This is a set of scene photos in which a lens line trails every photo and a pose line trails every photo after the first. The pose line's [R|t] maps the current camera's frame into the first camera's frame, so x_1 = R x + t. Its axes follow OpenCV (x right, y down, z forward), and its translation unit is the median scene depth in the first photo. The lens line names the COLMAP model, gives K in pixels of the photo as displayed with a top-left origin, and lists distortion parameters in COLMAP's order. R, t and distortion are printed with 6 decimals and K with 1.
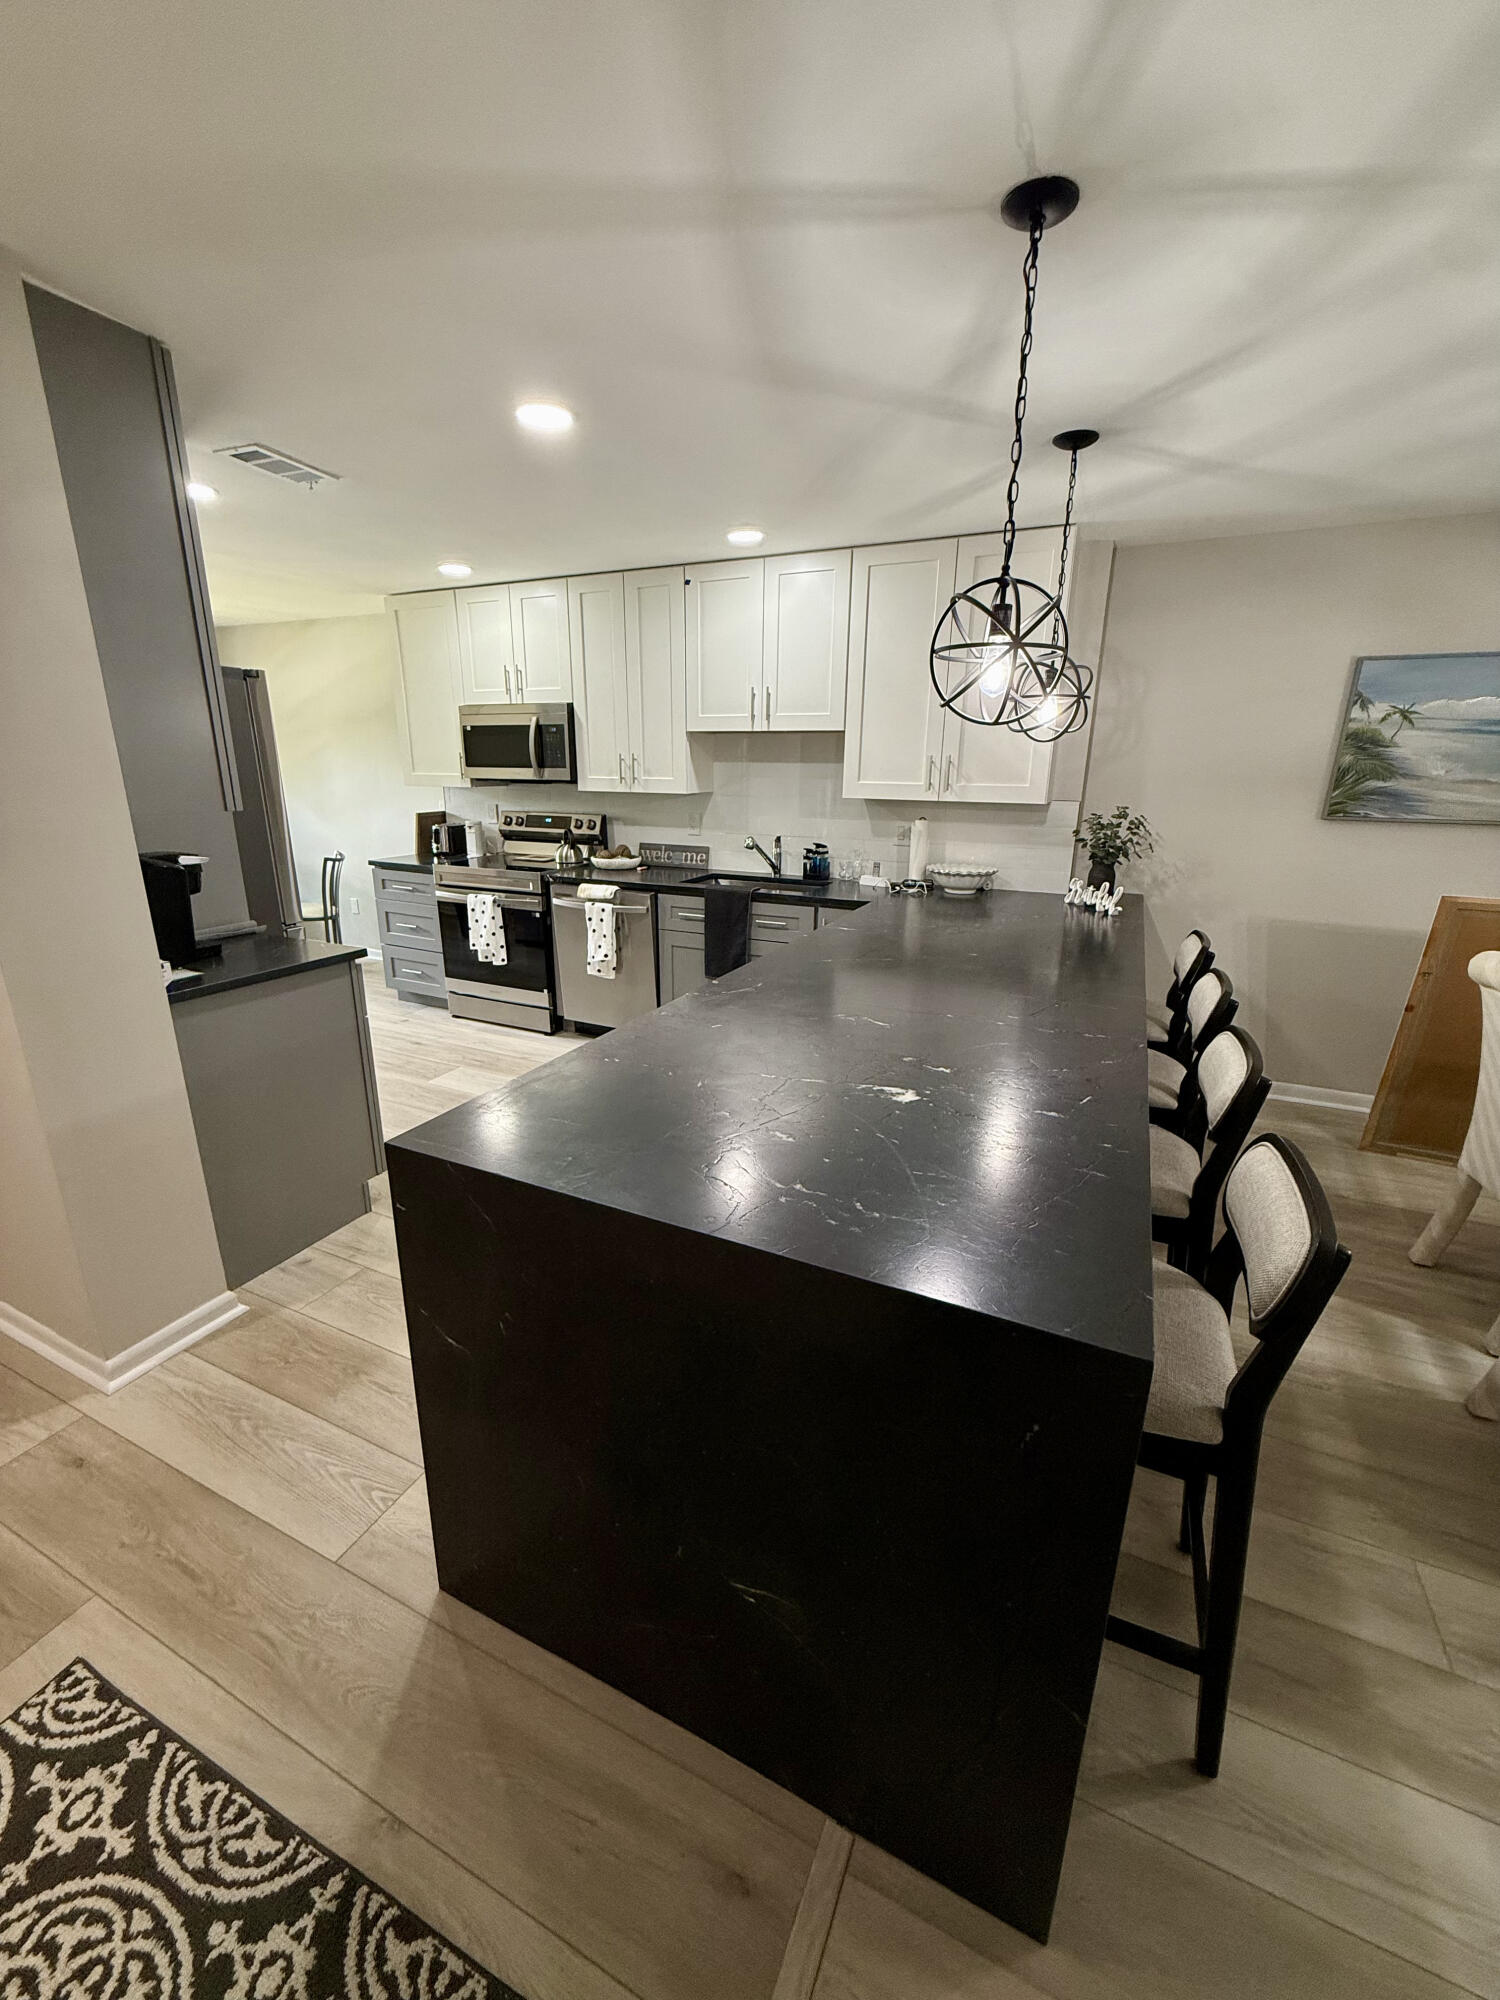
lens RADIAL K [[795.8, 0, 748.7], [0, 795.8, 995.9], [0, 0, 1]] dist [0.001909, -0.000163]
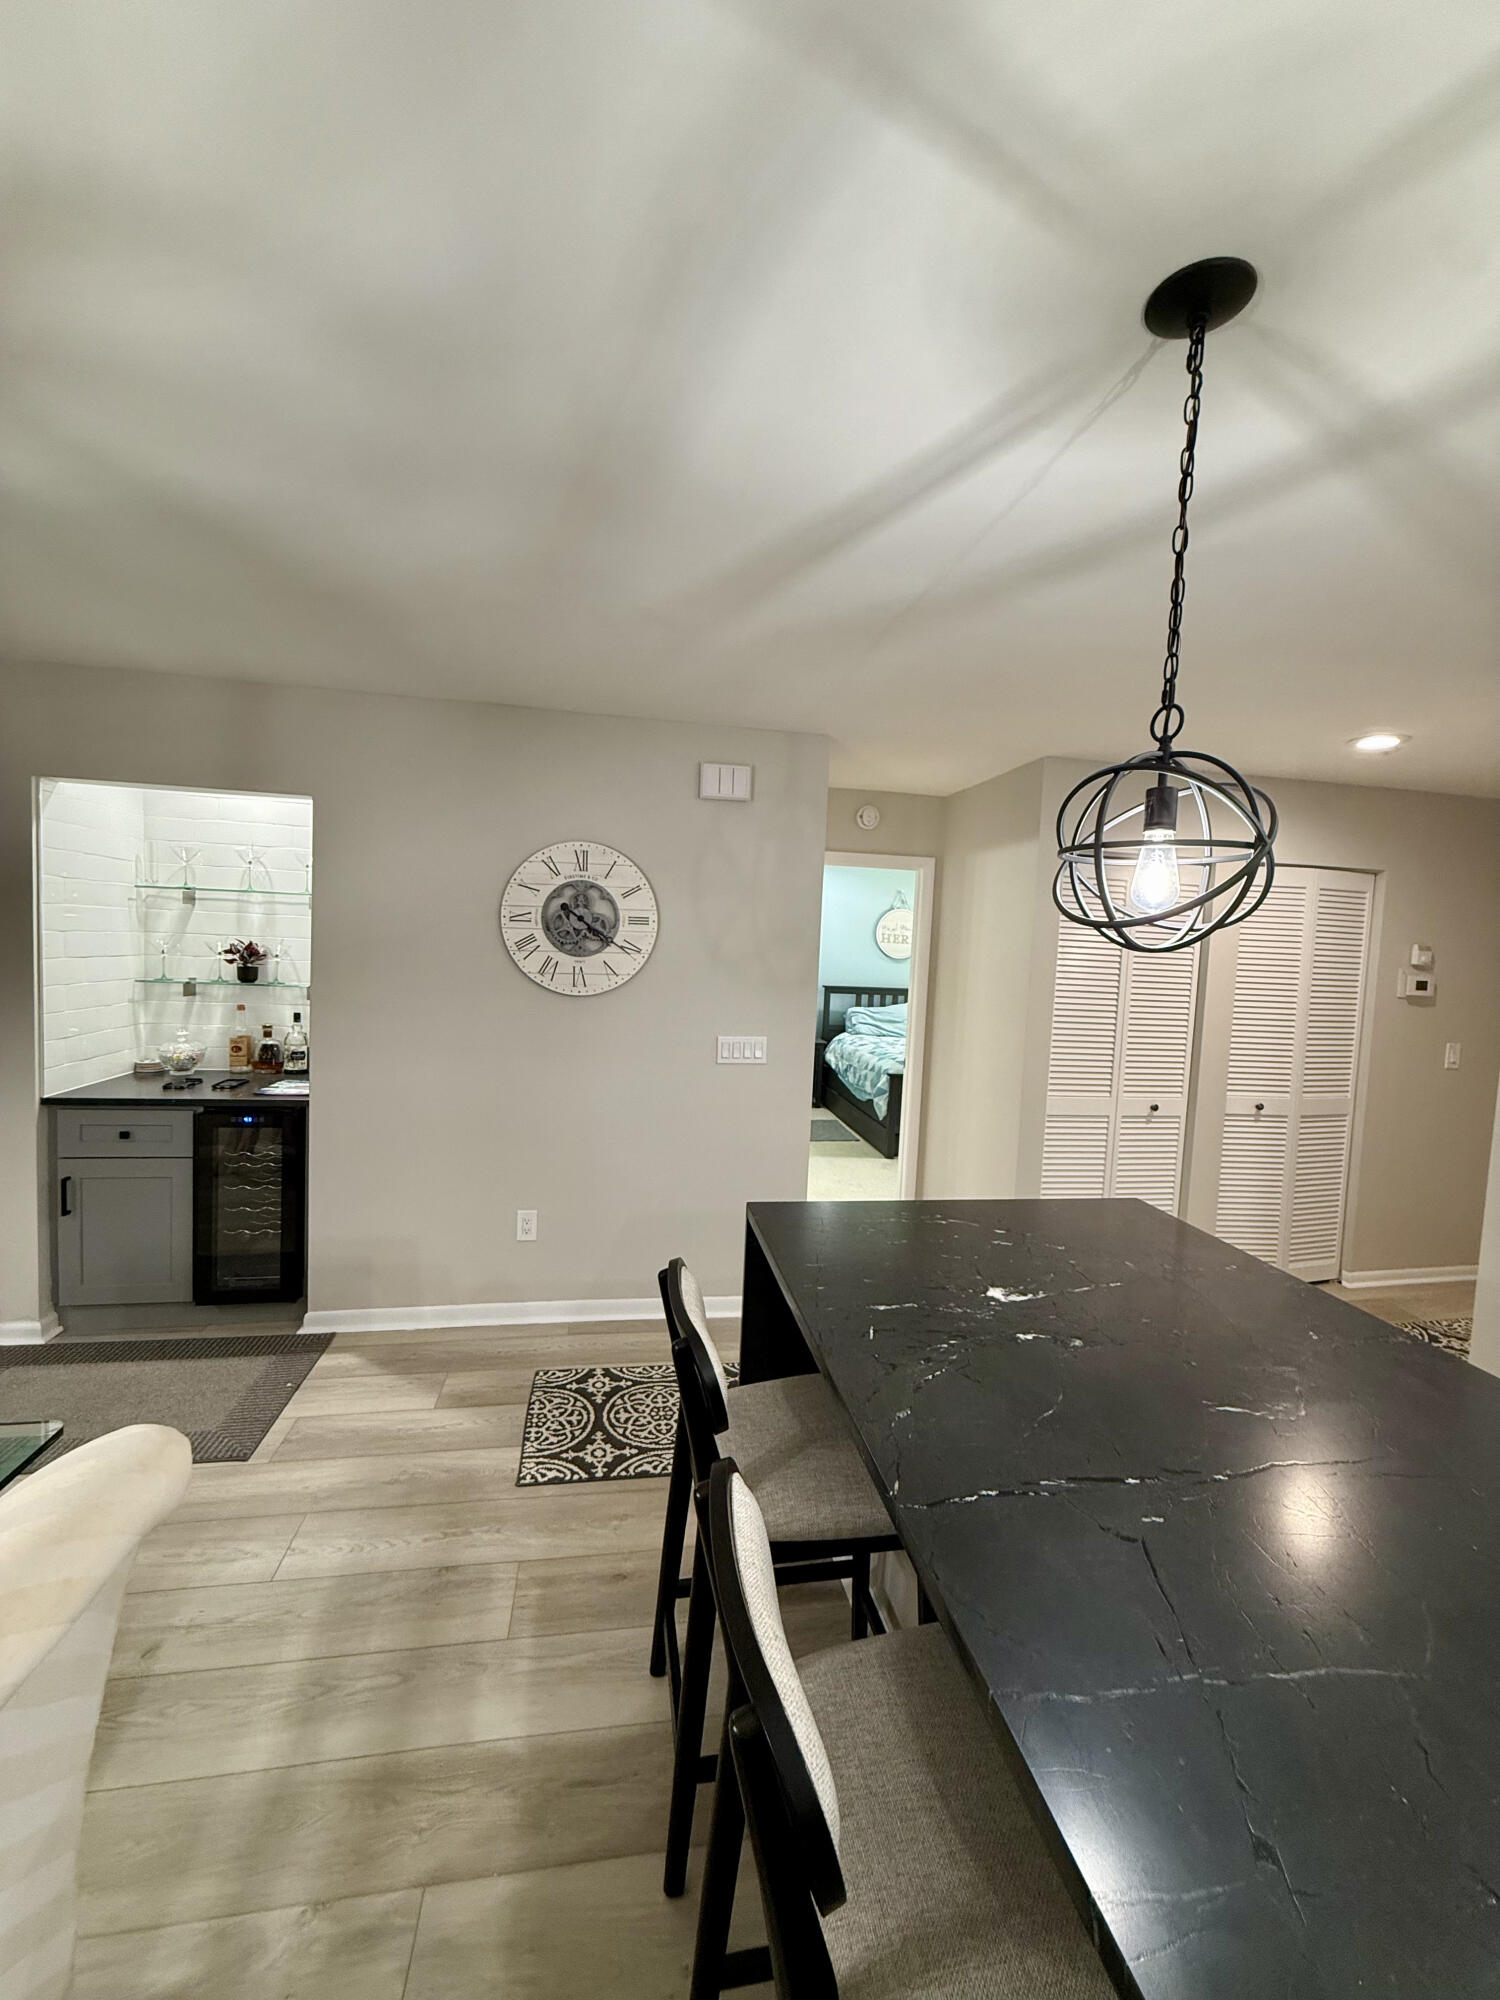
lens RADIAL K [[795.8, 0, 749.8], [0, 795.8, 992.4], [0, 0, 1]] dist [0.001909, -0.000163]
pose [[-0.819252, -0.013033, -0.573285, 0.383004], [-0.212733, 0.935308, 0.282742, -0.168599], [0.532513, 0.353594, -0.769026, 0.533235]]
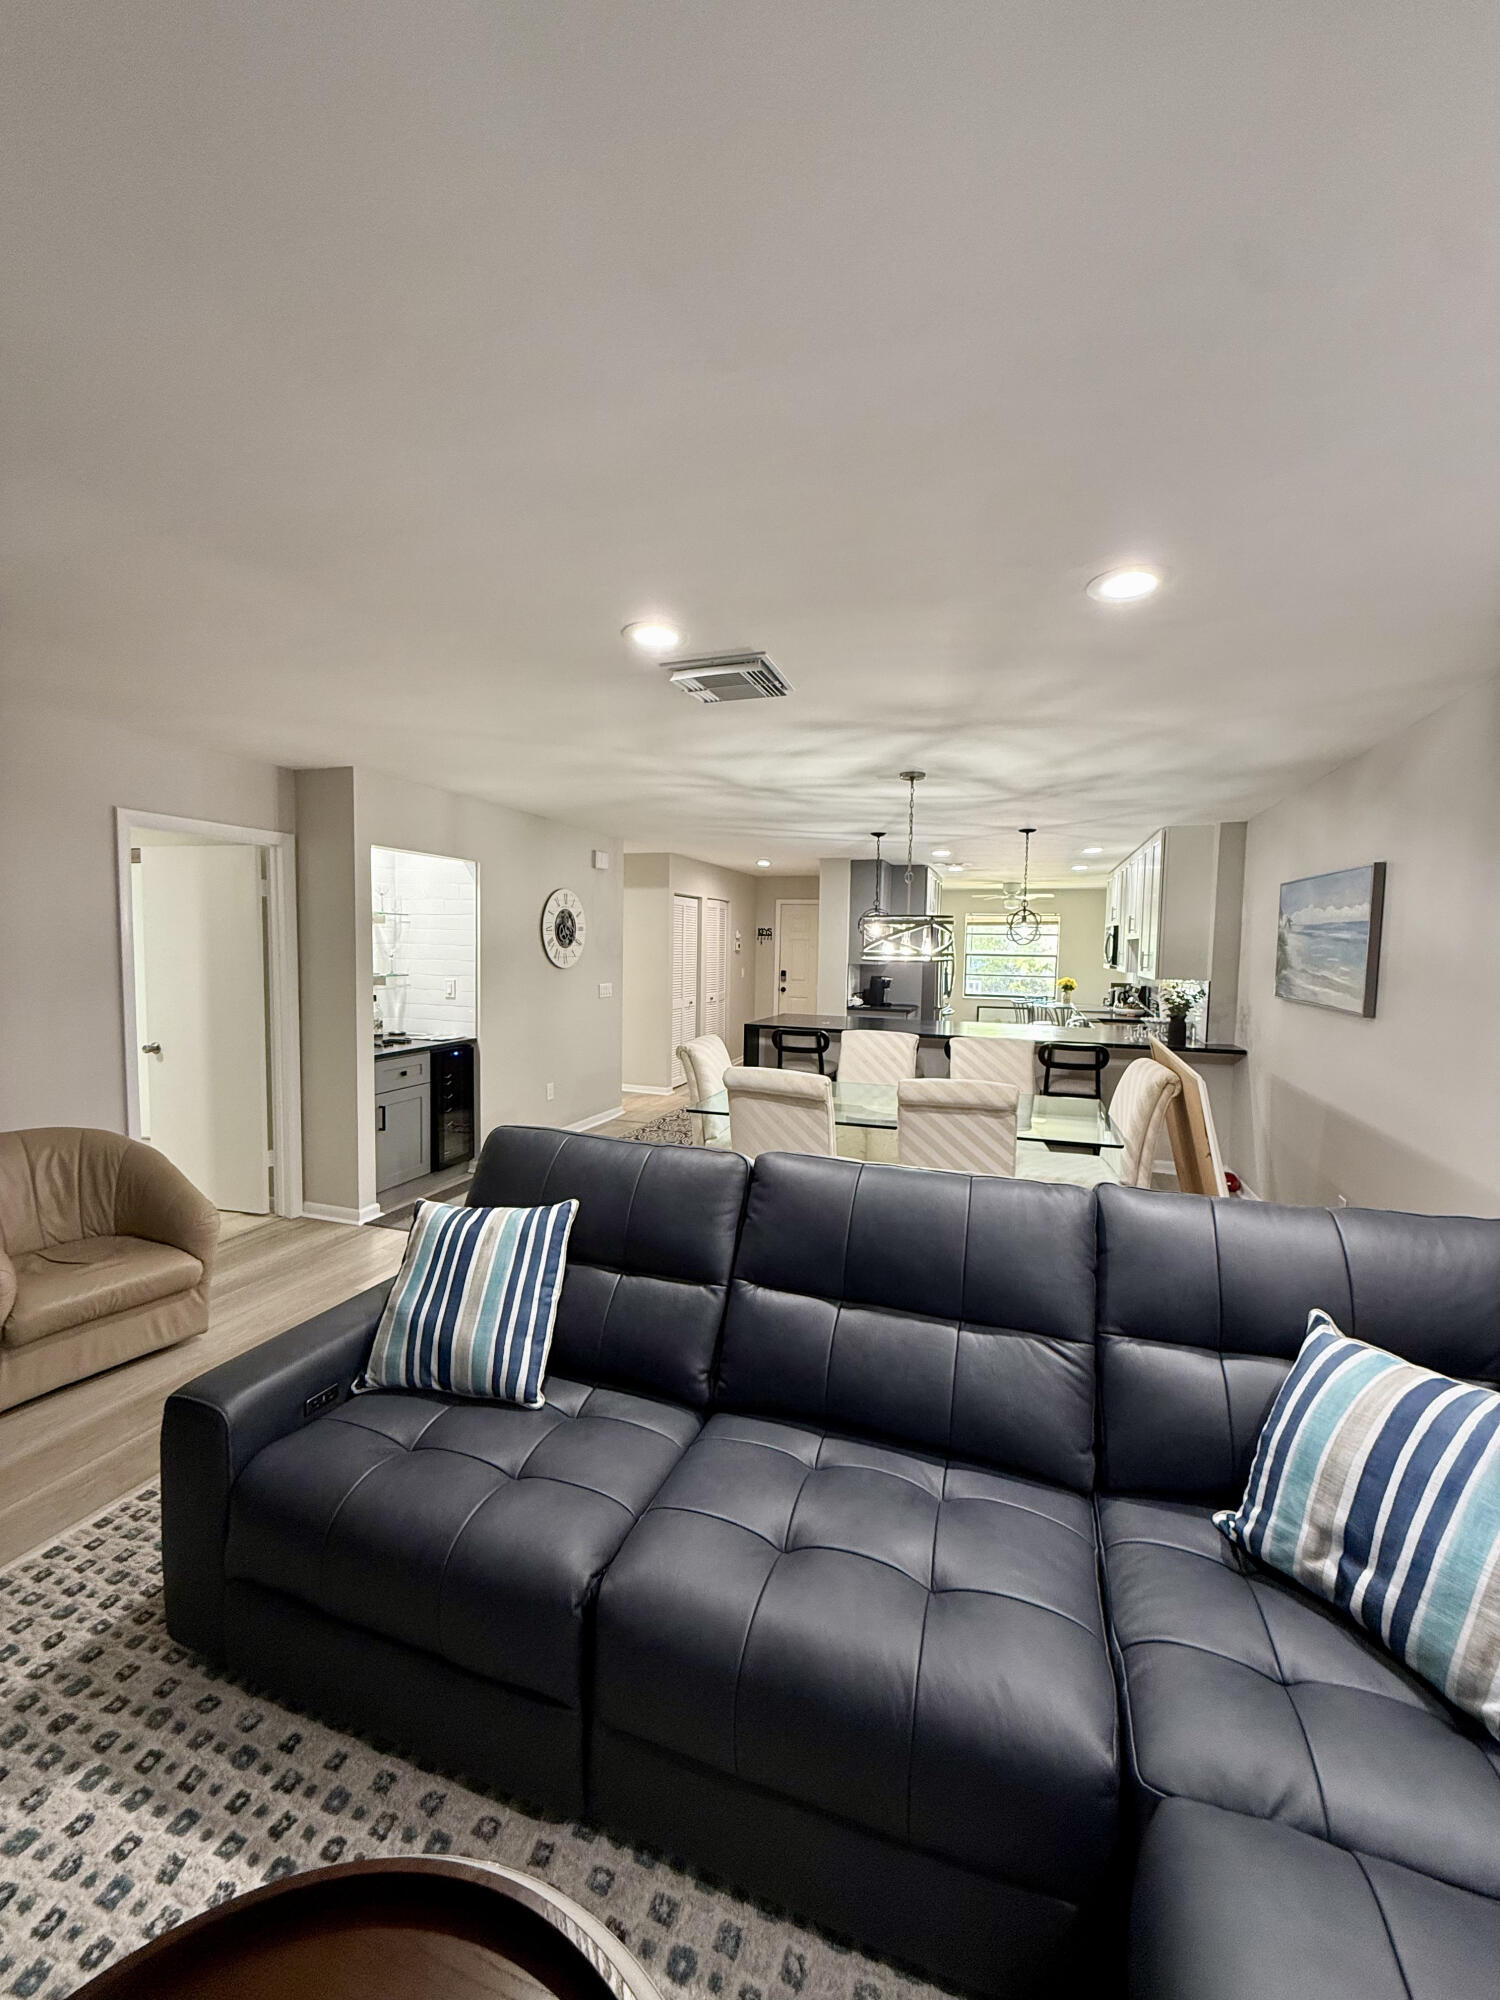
lens RADIAL K [[795.8, 0, 748.2], [0, 795.8, 993.8], [0, 0, 1]] dist [0.001909, -0.000163]
pose [[0.102044, 0.053820, -0.993323, 1.632130], [-0.296687, 0.954738, 0.021251, 0.002866], [0.949507, 0.292538, 0.113393, 0.014380]]
